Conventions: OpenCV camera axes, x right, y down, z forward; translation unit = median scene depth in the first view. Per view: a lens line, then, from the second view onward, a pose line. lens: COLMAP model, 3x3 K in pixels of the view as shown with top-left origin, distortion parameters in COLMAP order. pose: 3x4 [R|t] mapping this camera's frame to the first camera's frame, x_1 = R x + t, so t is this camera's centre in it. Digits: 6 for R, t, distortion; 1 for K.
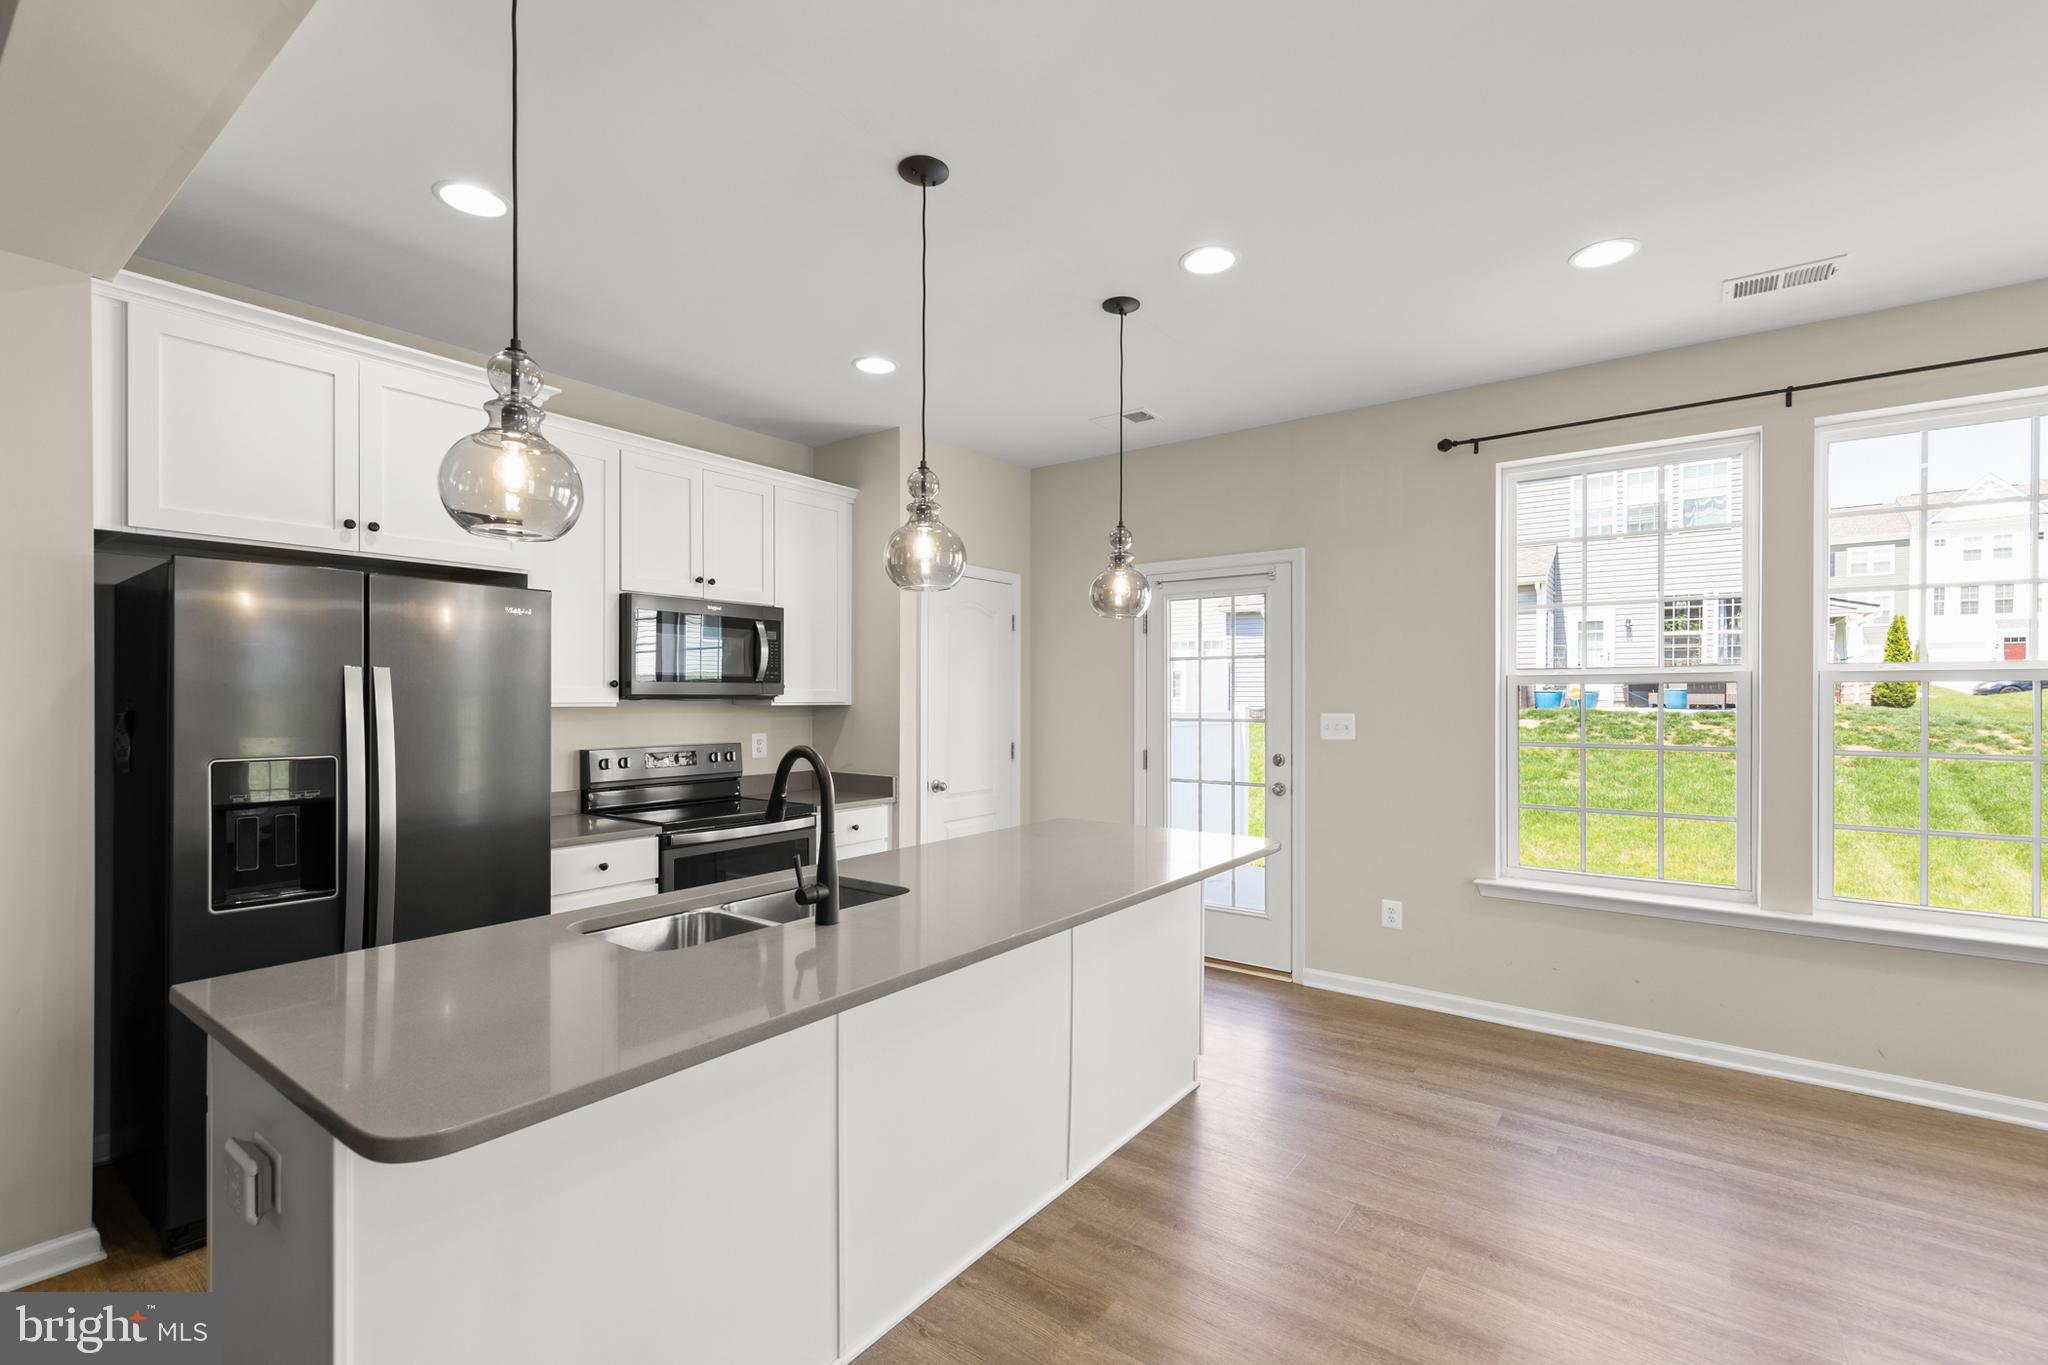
lens RADIAL K [[889.6, 0, 1031.1], [0, 889.6, 712.2], [0, 0, 1]] dist [0.011356, -0.001794]
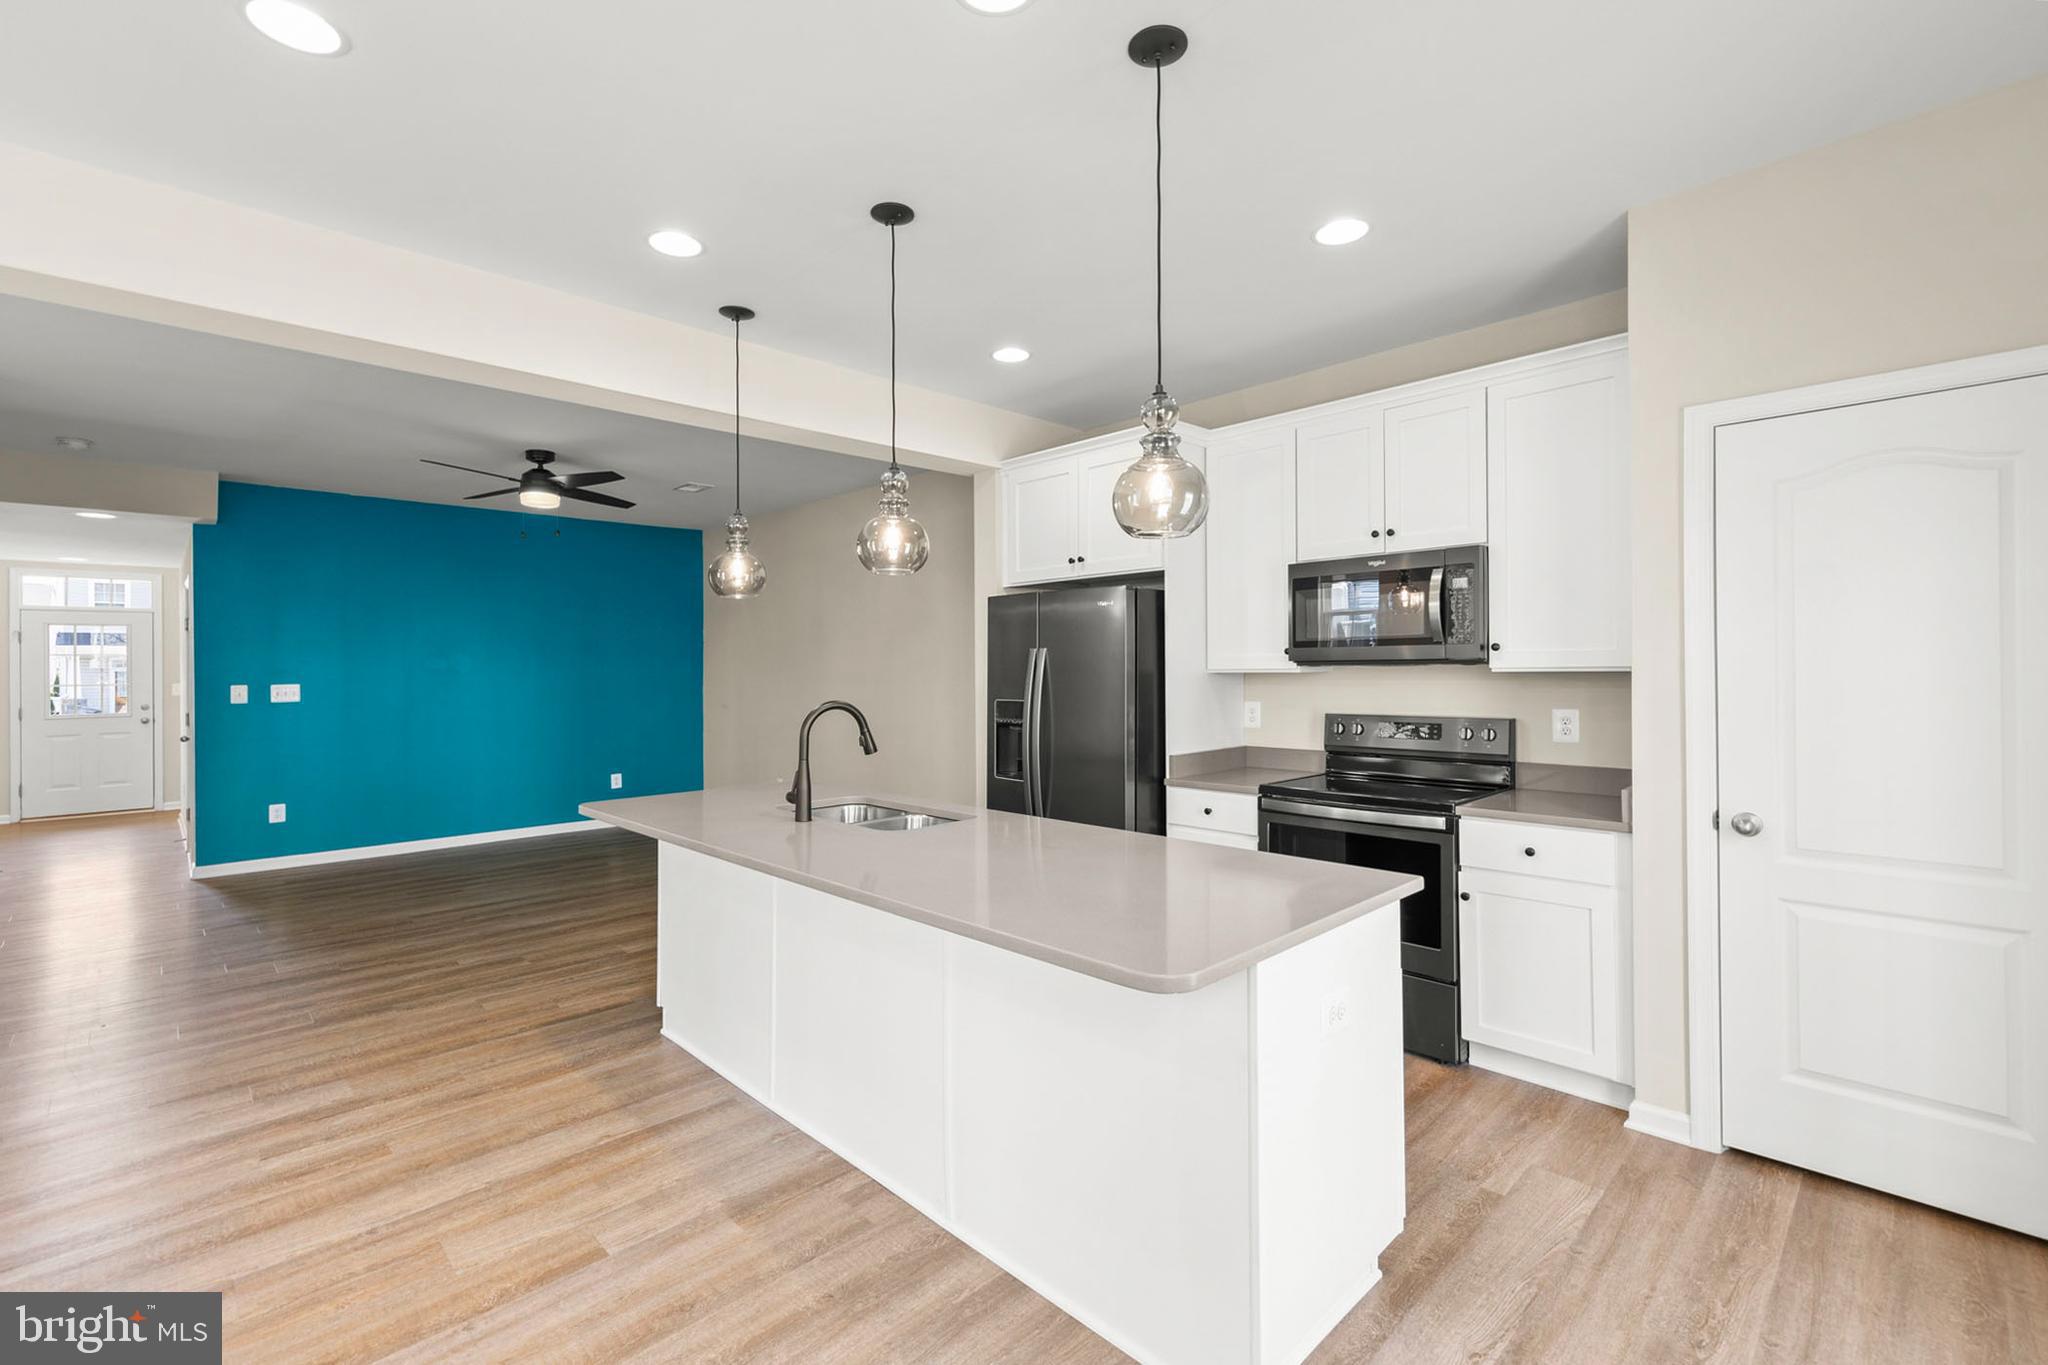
lens RADIAL K [[889.6, 0, 1006.5], [0, 889.6, 675.7], [0, 0, 1]] dist [0.011356, -0.001794]
pose [[-0.165548, 0.005038, -0.986189, 0.475275], [-0.009097, 0.999937, 0.006635, -0.004832], [0.986160, 0.010070, -0.165491, 0.644277]]
